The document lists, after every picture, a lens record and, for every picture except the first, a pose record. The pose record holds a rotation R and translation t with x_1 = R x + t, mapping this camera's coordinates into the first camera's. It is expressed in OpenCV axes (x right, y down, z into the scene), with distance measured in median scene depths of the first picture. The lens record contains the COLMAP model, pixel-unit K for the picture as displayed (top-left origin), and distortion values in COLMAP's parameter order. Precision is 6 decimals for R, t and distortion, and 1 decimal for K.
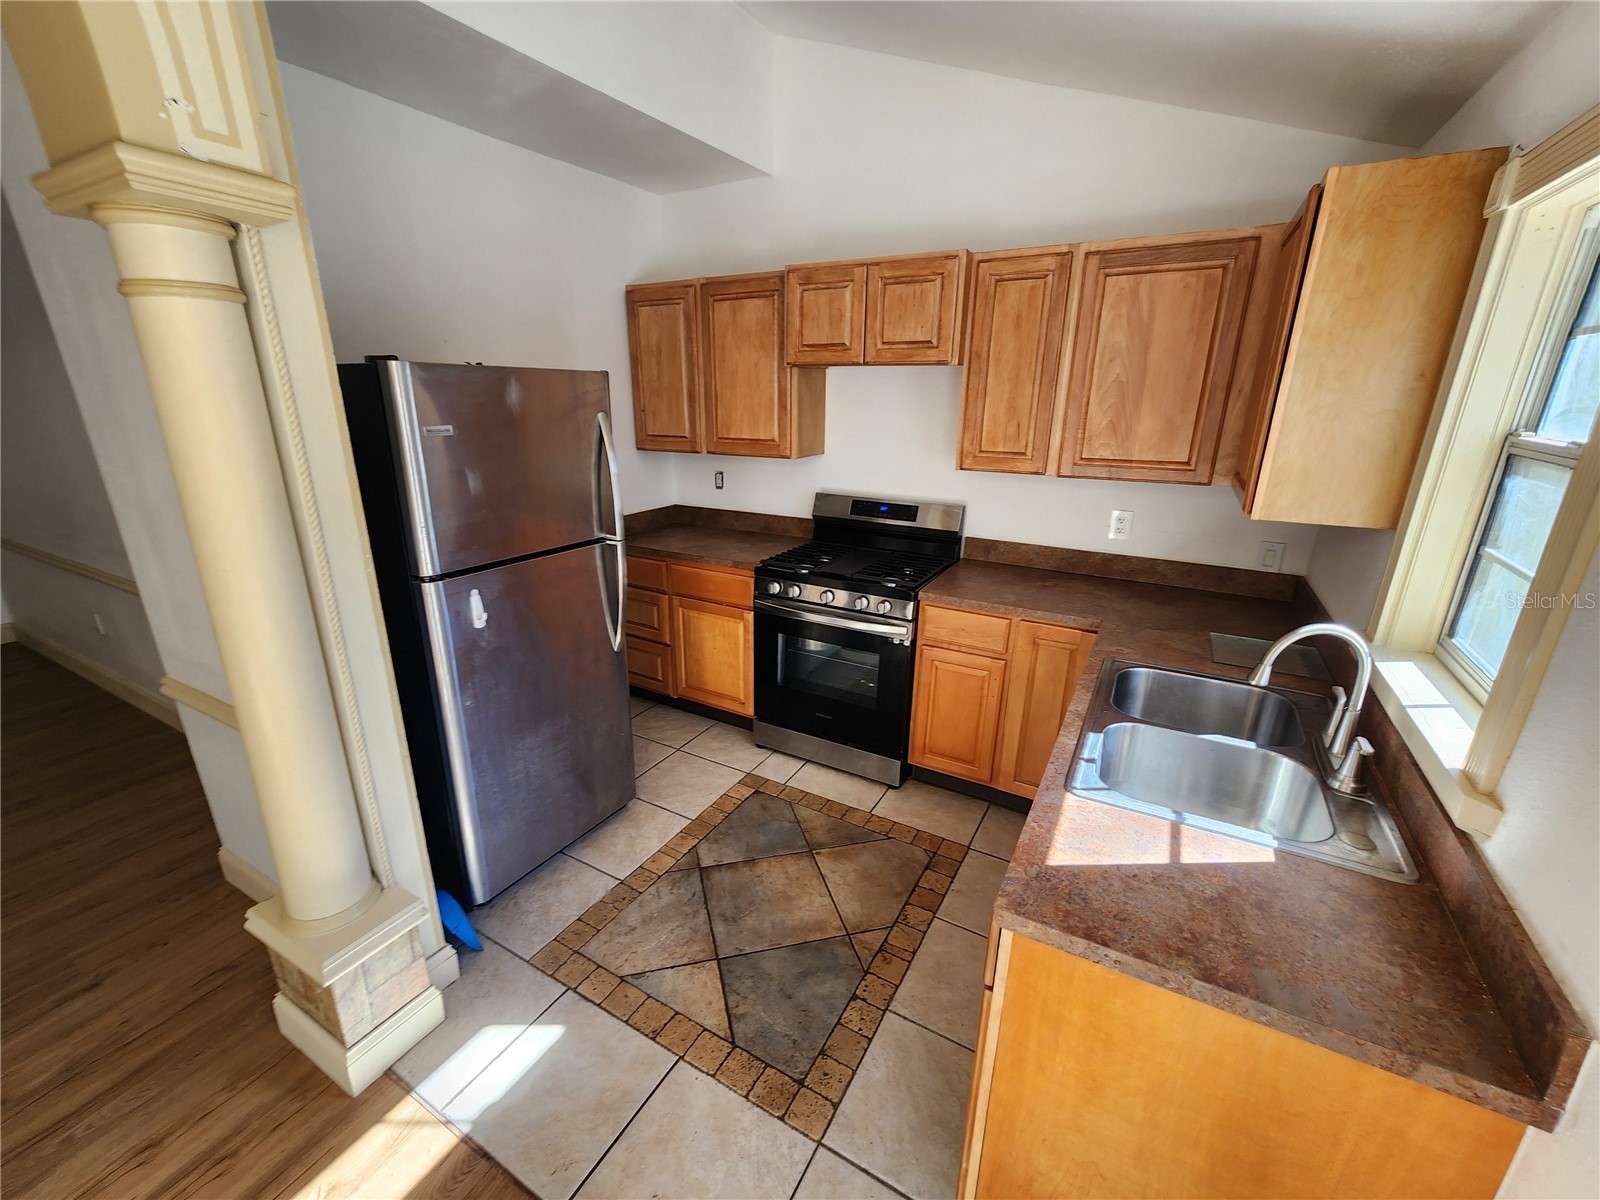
lens RADIAL K [[654.5, 0, 793.8], [0, 654.5, 607.9], [0, 0, 1]] dist [-0.000450, -0.000253]
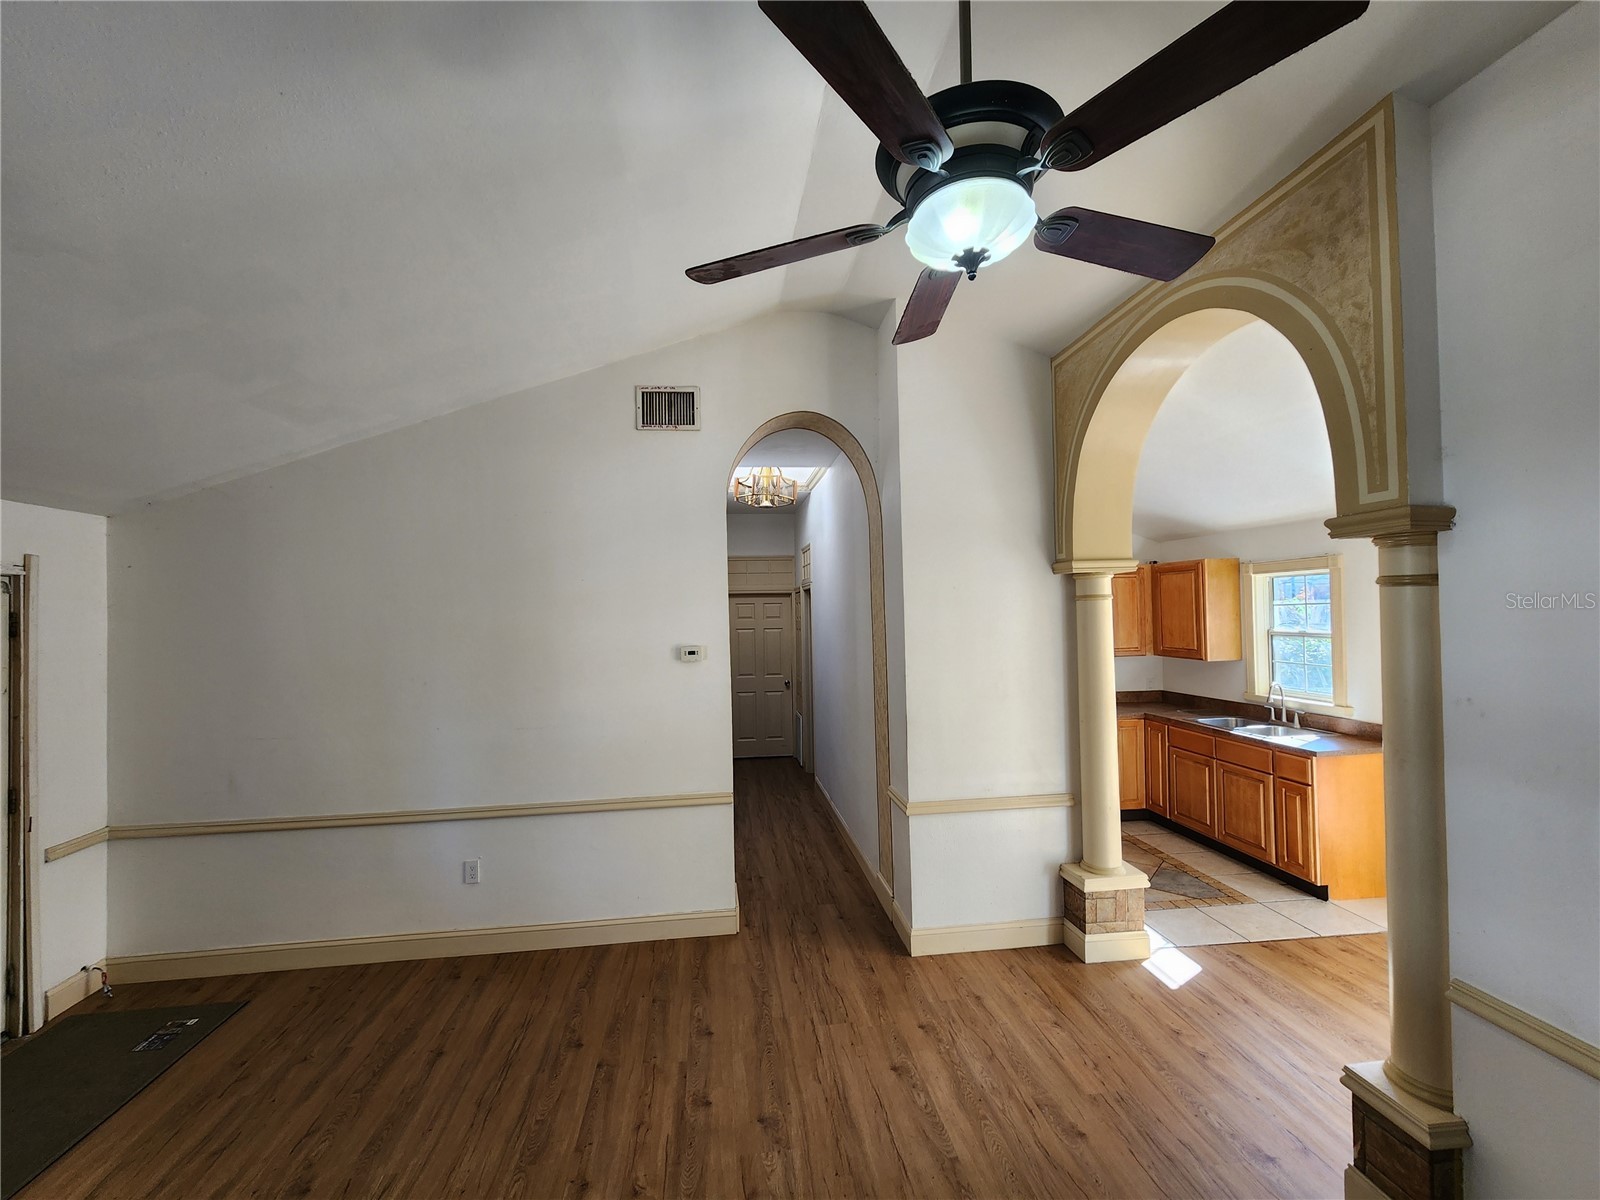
lens RADIAL K [[654.5, 0, 793.1], [0, 654.5, 604.8], [0, 0, 1]] dist [-0.000450, -0.000253]
pose [[0.798770, 0.000730, 0.601636, -2.368950], [0.202434, 0.941367, -0.269907, 0.040509], [-0.566557, 0.337385, 0.751788, -0.219577]]
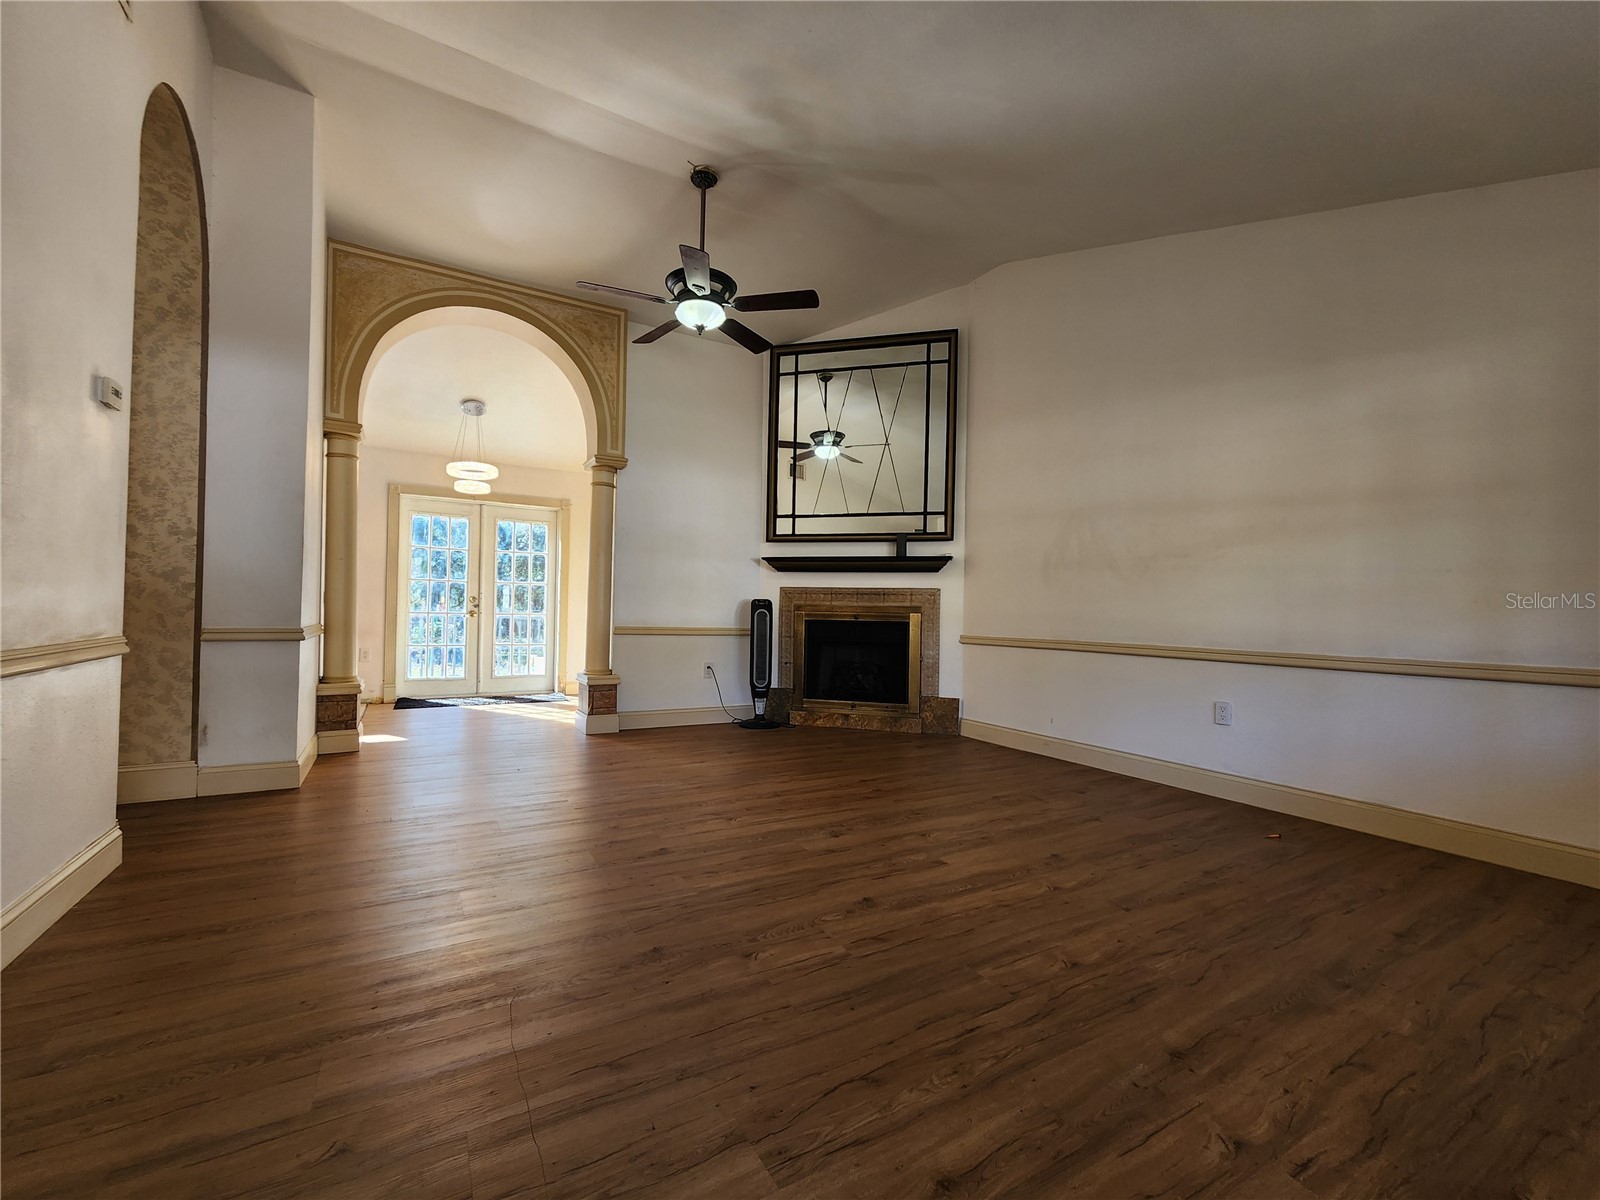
lens RADIAL K [[654.5, 0, 785.1], [0, 654.5, 605.5], [0, 0, 1]] dist [-0.000450, -0.000253]
pose [[-0.860126, -0.009543, 0.509993, -2.984301], [0.144886, 0.954073, 0.262209, -0.186751], [-0.489073, 0.299424, -0.819240, 1.855311]]
